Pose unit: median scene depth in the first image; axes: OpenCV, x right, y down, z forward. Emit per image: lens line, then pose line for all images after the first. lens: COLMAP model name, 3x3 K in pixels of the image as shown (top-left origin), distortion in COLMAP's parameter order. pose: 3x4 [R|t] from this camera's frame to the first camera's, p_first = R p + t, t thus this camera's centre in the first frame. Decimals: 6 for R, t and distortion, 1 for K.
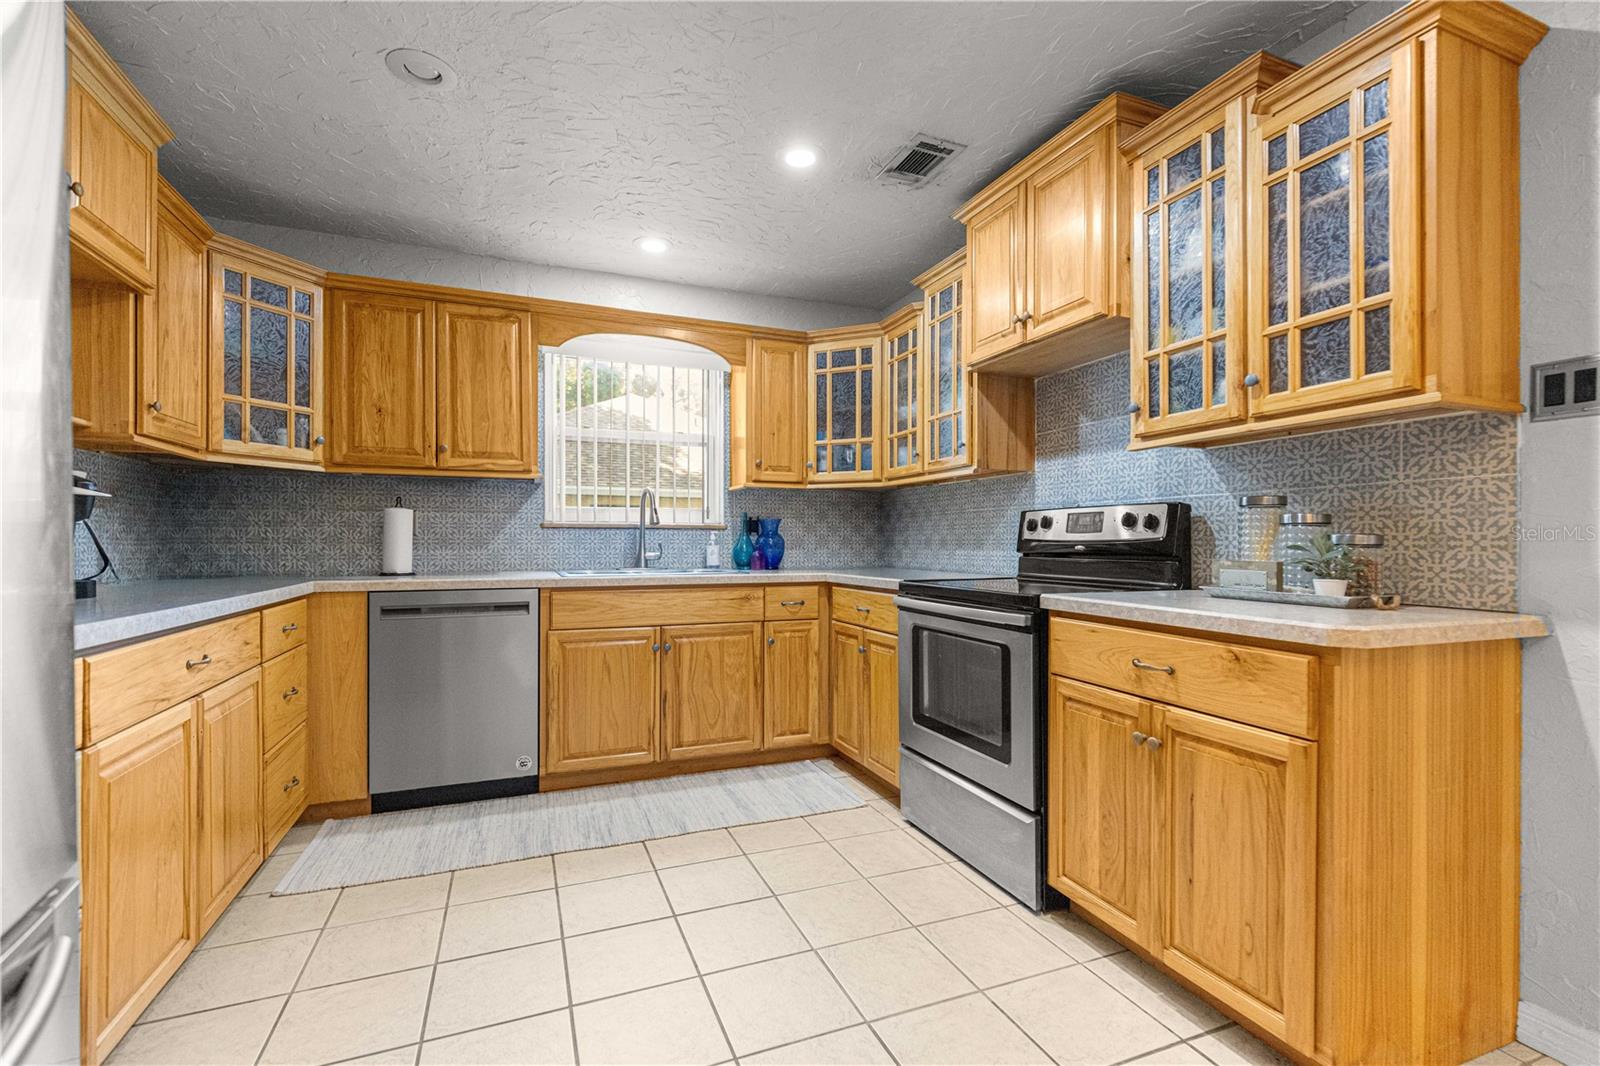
lens RADIAL K [[732.7, 0, 818.6], [0, 732.7, 540.9], [0, 0, 1]] dist [0.009940, -0.000519]
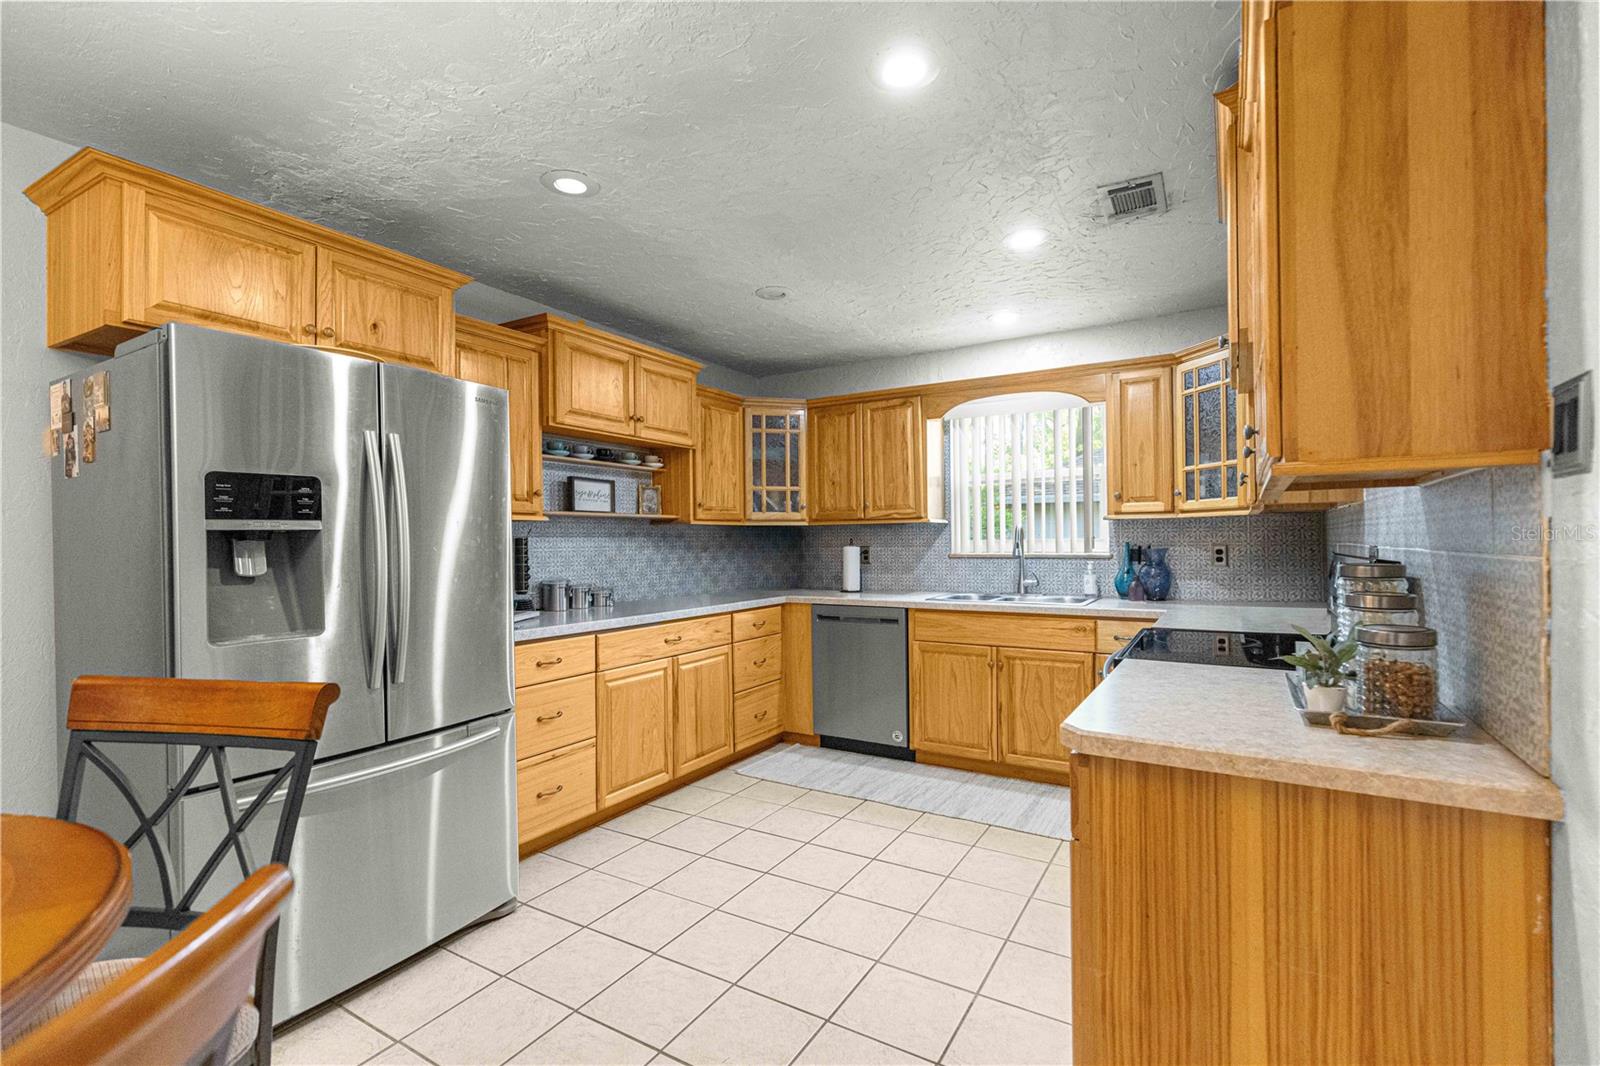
lens RADIAL K [[732.7, 0, 790.3], [0, 732.7, 537.8], [0, 0, 1]] dist [0.009940, -0.000519]
pose [[0.577371, -0.010304, -0.816417, 0.572484], [0.014204, 0.999896, -0.002574, -0.061496], [0.816358, -0.010110, 0.577457, 0.055784]]
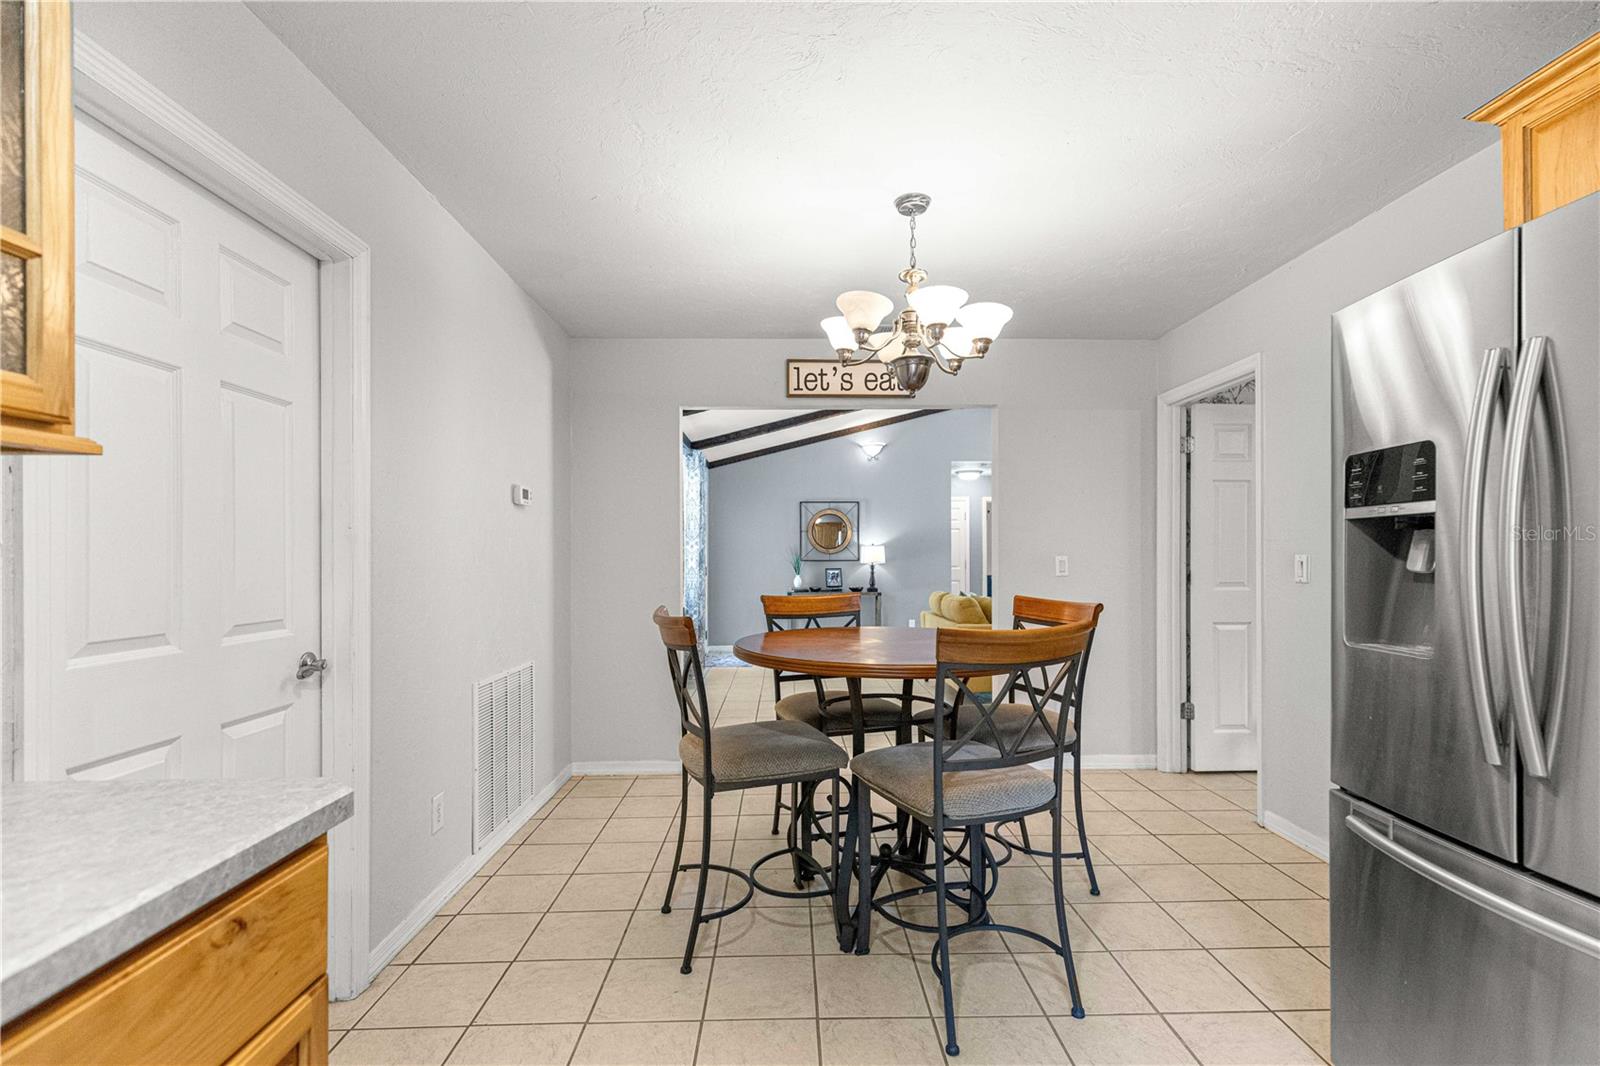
lens RADIAL K [[732.7, 0, 805.3], [0, 732.7, 547.0], [0, 0, 1]] dist [0.009940, -0.000519]
pose [[-0.933004, 0.007399, 0.359791, 0.007660], [0.005465, 0.999965, -0.006392, -0.054879], [-0.359825, -0.003998, -0.933011, 0.652536]]
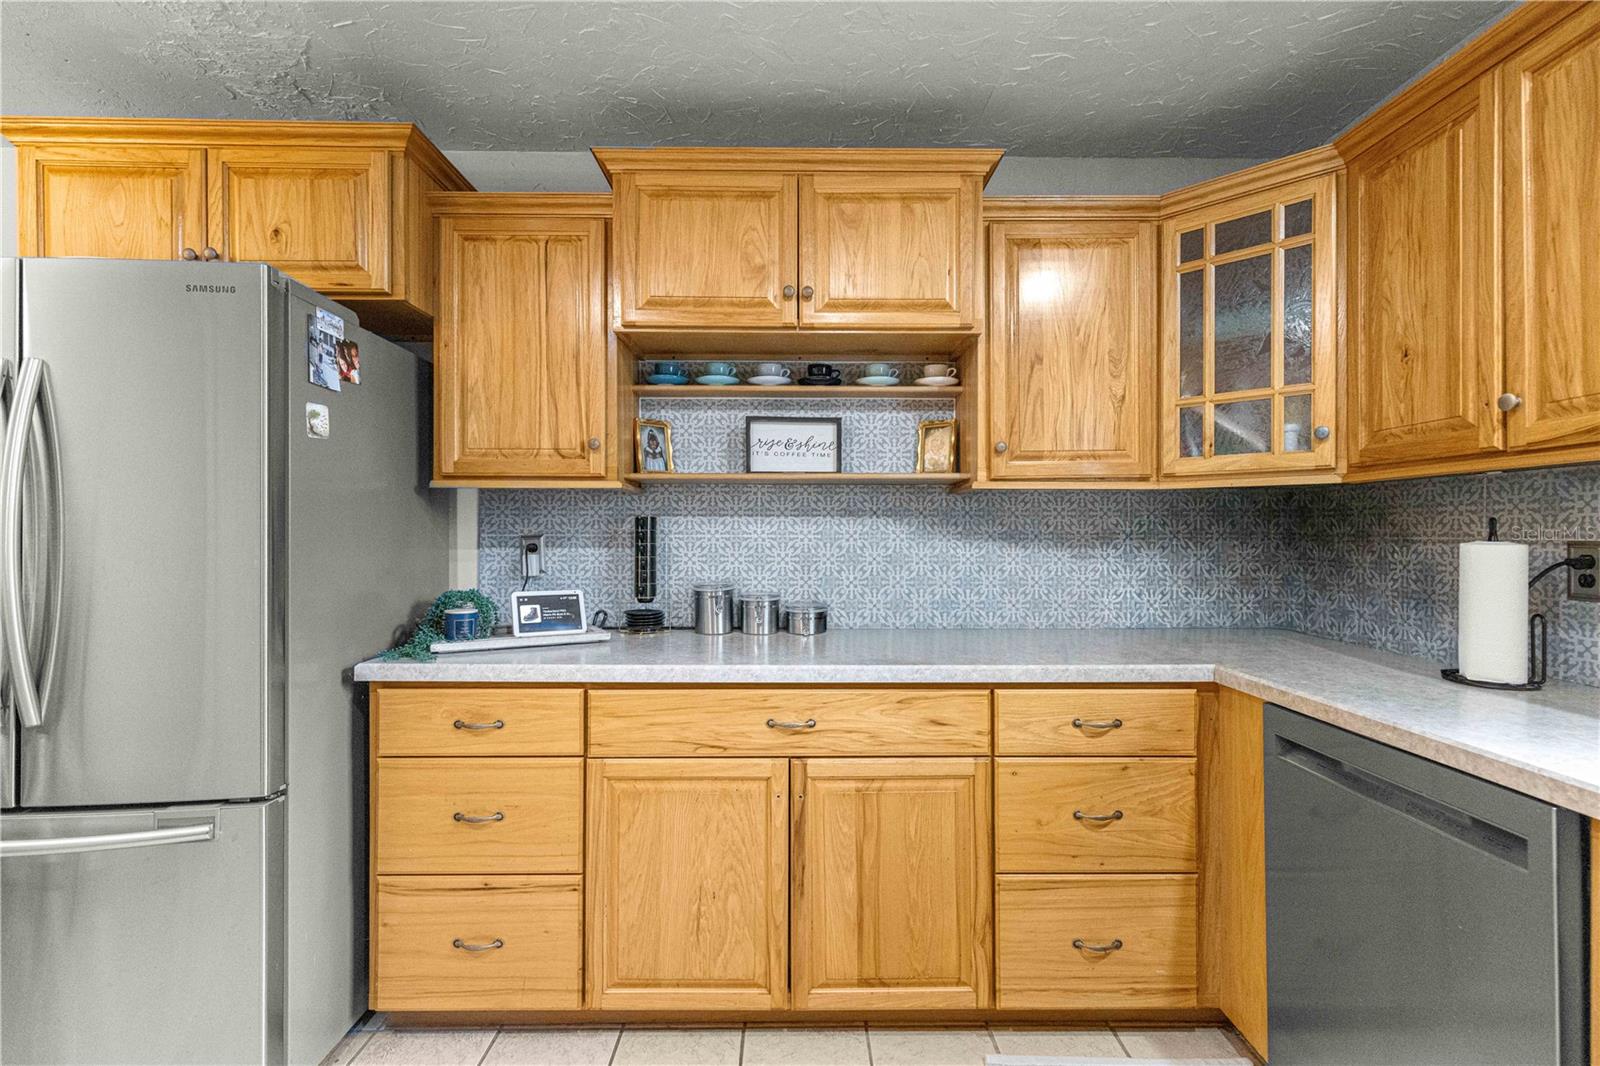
lens RADIAL K [[732.7, 0, 800.8], [0, 732.7, 531.9], [0, 0, 1]] dist [0.009940, -0.000519]
pose [[-0.383107, -0.000072, -0.923704, 0.037967], [0.003224, 0.999994, -0.001415, -0.053581], [0.923698, -0.003520, -0.383105, 0.795920]]
